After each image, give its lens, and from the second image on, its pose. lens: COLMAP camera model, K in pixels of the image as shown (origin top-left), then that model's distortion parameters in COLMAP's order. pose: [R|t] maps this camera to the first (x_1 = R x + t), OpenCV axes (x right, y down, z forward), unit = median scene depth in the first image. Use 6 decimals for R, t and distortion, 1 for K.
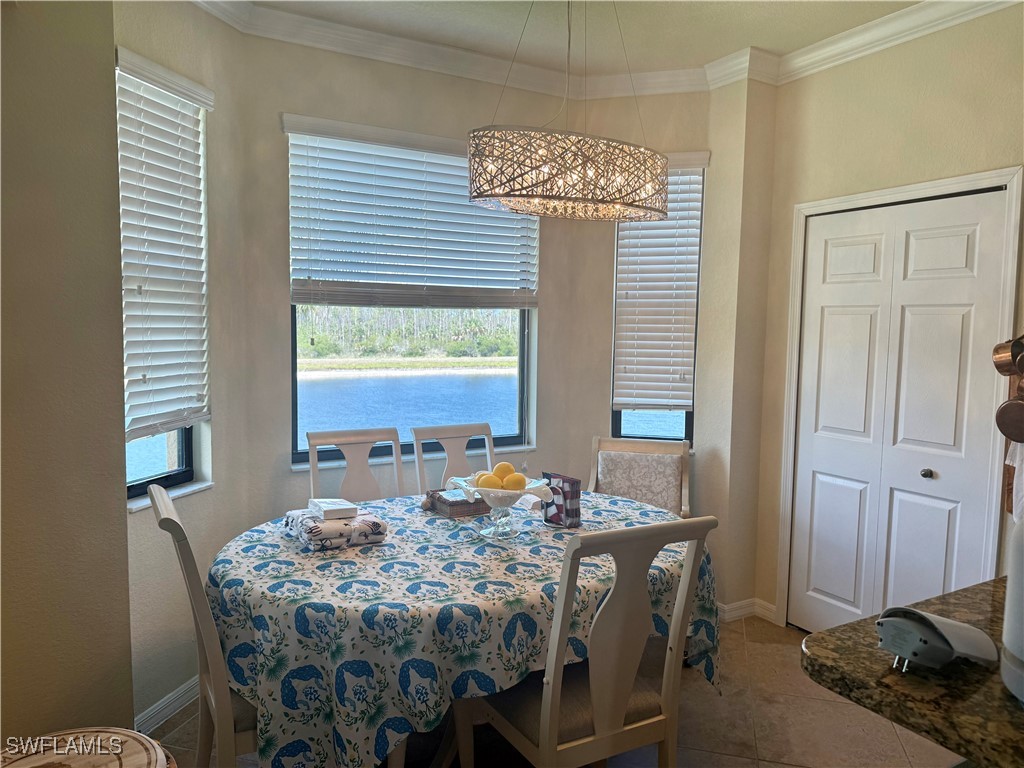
lens RADIAL K [[724.9, 0, 509.5], [0, 724.9, 382.1], [0, 0, 1]] dist [0.023555, -0.000191]
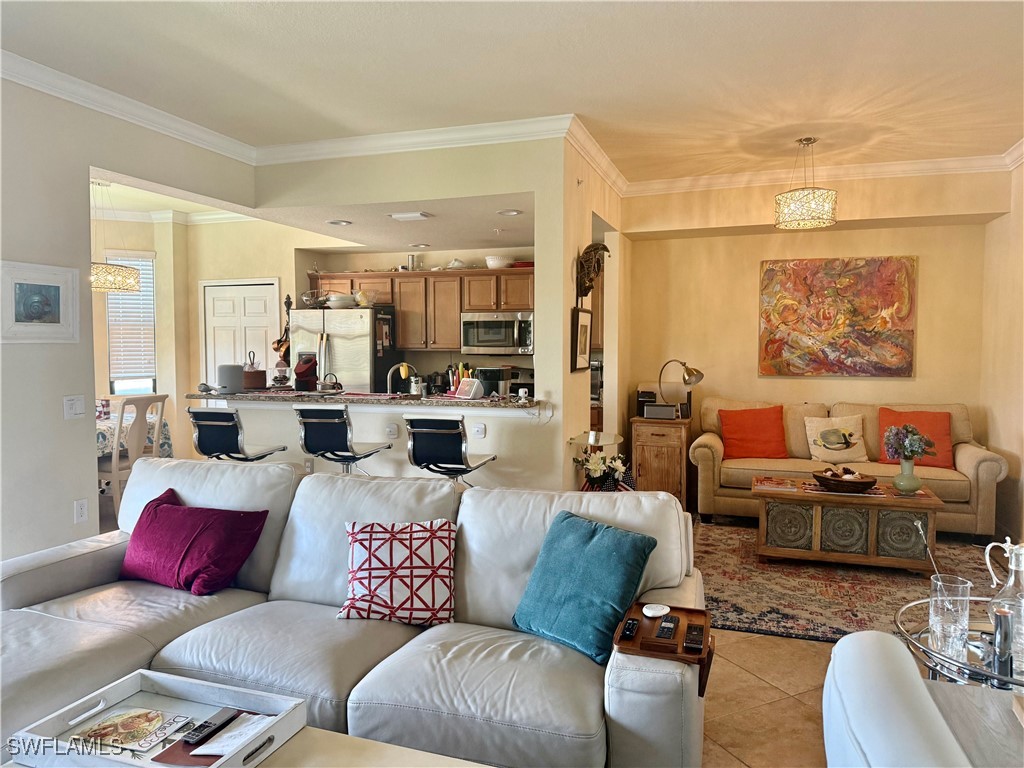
lens RADIAL K [[720.3, 0, 511.2], [0, 720.3, 366.9], [0, 0, 1]] dist [0.194040, -0.309306]
pose [[0.753552, -0.047206, 0.655692, -0.499420], [0.069543, 0.997546, -0.008105, 0.133333], [-0.653700, 0.051707, 0.754985, -1.725172]]
